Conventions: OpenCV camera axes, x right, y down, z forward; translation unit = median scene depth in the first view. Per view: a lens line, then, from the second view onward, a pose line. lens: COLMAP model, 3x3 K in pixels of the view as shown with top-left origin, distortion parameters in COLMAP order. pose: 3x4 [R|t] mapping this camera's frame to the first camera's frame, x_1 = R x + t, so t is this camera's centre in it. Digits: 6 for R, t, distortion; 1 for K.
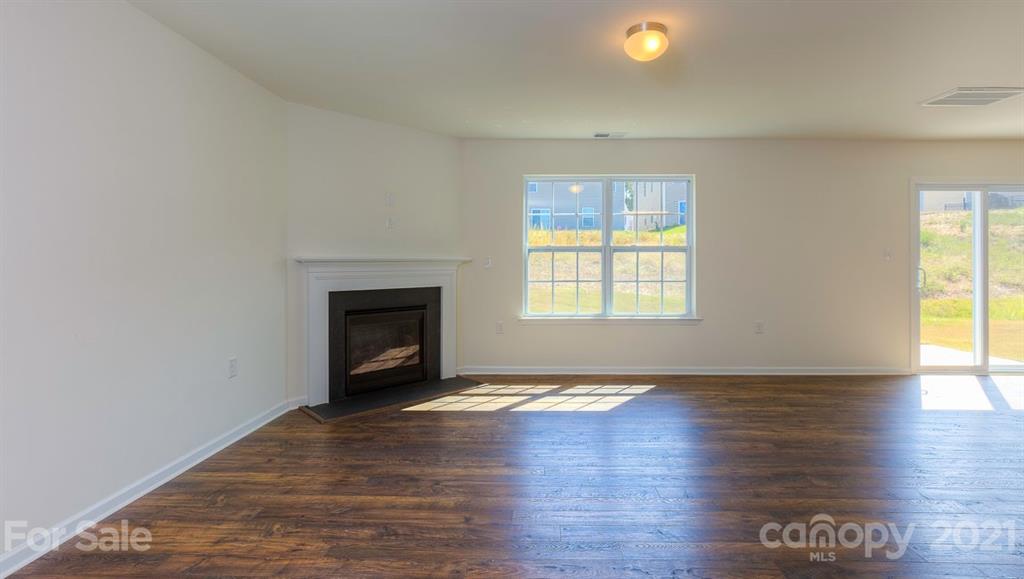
lens RADIAL K [[475.7, 0, 527.8], [0, 475.7, 260.0], [0, 0, 1]] dist [-0.026929, -0.000107]
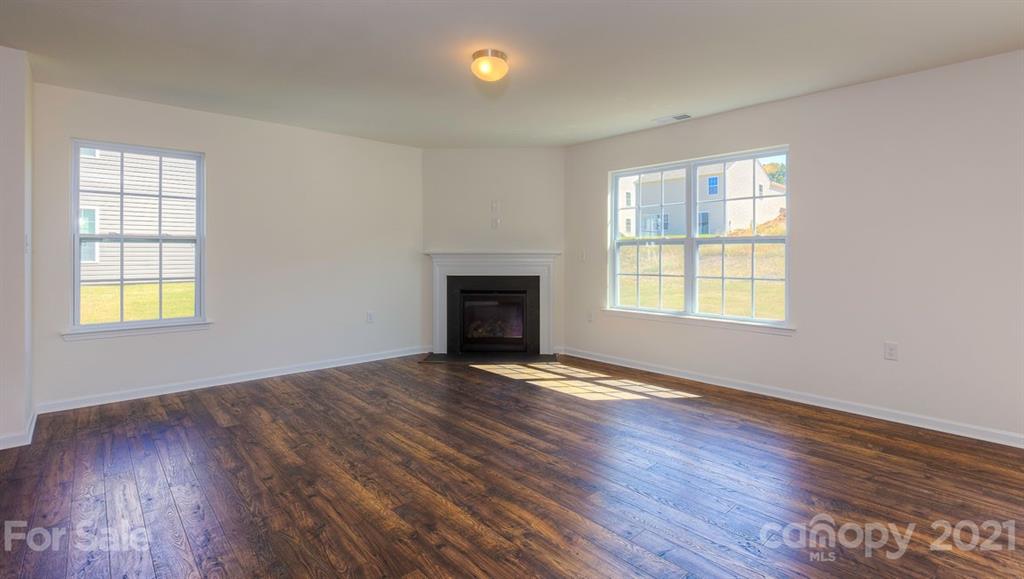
lens RADIAL K [[475.7, 0, 523.4], [0, 475.7, 254.6], [0, 0, 1]] dist [-0.007402, 0.000673]
pose [[0.685098, 0.000747, -0.728451, 0.632228], [-0.001145, 0.999999, -0.000052, 0.002958], [0.728450, 0.000869, 0.685098, 0.152717]]
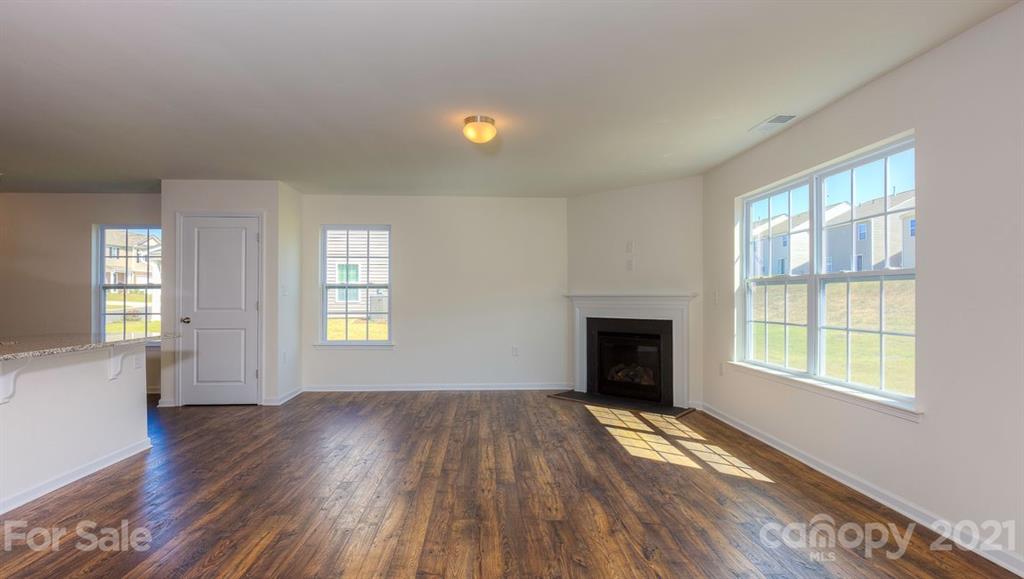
lens RADIAL K [[479.4, 0, 509.5], [0, 479.4, 293.0], [0, 0, 1]] dist [0.000289, -0.000435]
pose [[0.060766, -0.006099, -0.998133, 0.855014], [-0.001559, 0.999980, -0.006206, 0.001242], [0.998151, 0.001933, 0.060755, 0.544895]]
